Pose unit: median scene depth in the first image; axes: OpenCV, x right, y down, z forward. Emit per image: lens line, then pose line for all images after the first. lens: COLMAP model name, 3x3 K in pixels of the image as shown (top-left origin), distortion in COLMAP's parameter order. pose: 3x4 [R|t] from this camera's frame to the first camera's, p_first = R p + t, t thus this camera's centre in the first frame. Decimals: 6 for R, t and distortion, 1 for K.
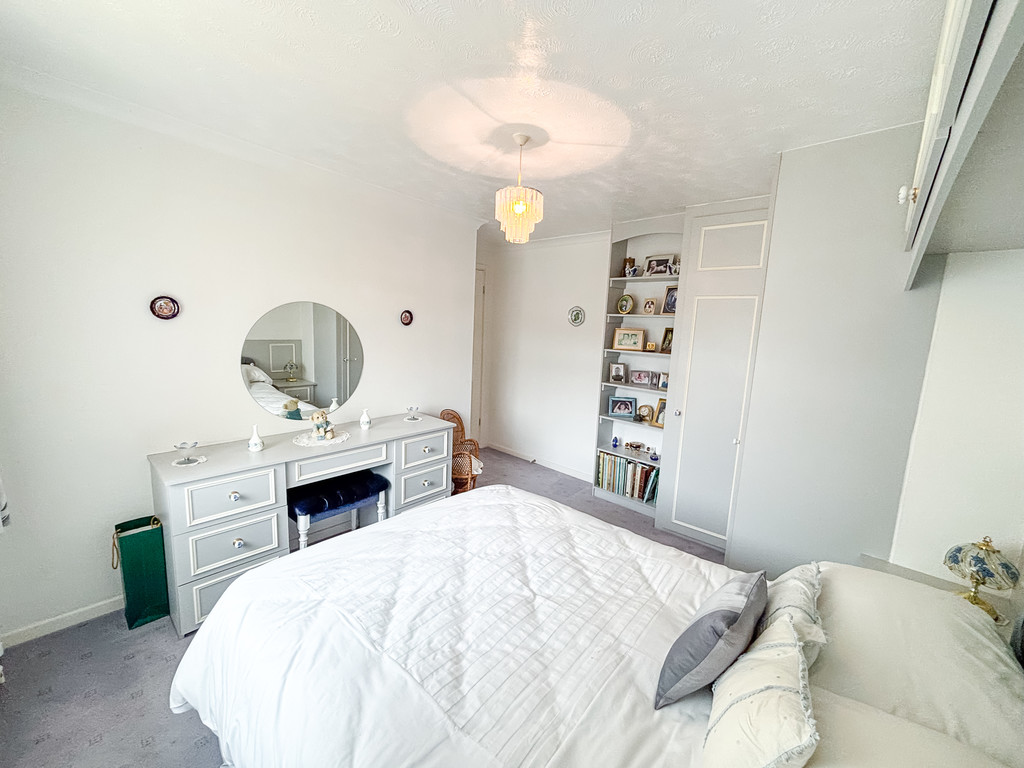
lens RADIAL K [[413.3, 0, 513.1], [0, 413.3, 378.6], [0, 0, 1]] dist [0.002350, -0.001437]
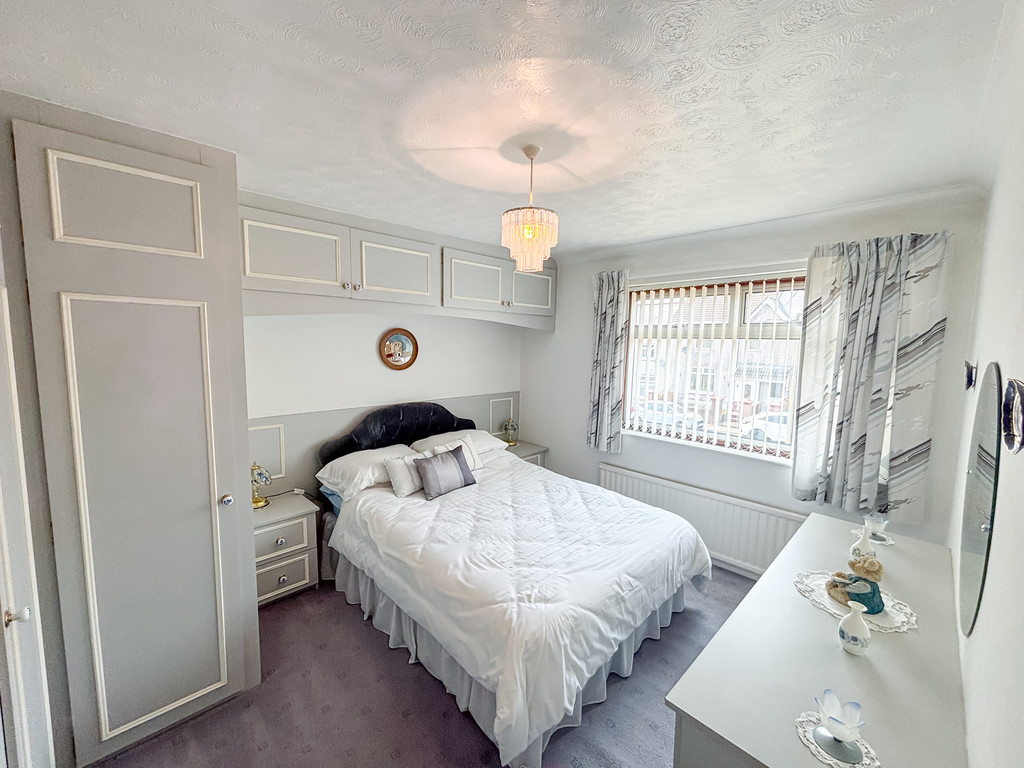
lens RADIAL K [[413.3, 0, 512.1], [0, 413.3, 384.3], [0, 0, 1]] dist [0.002350, -0.001437]
pose [[-0.996112, -0.064994, 0.059472, -0.024543], [-0.048121, 0.966878, 0.250660, -0.382608], [-0.073793, 0.246823, -0.966247, 2.247418]]
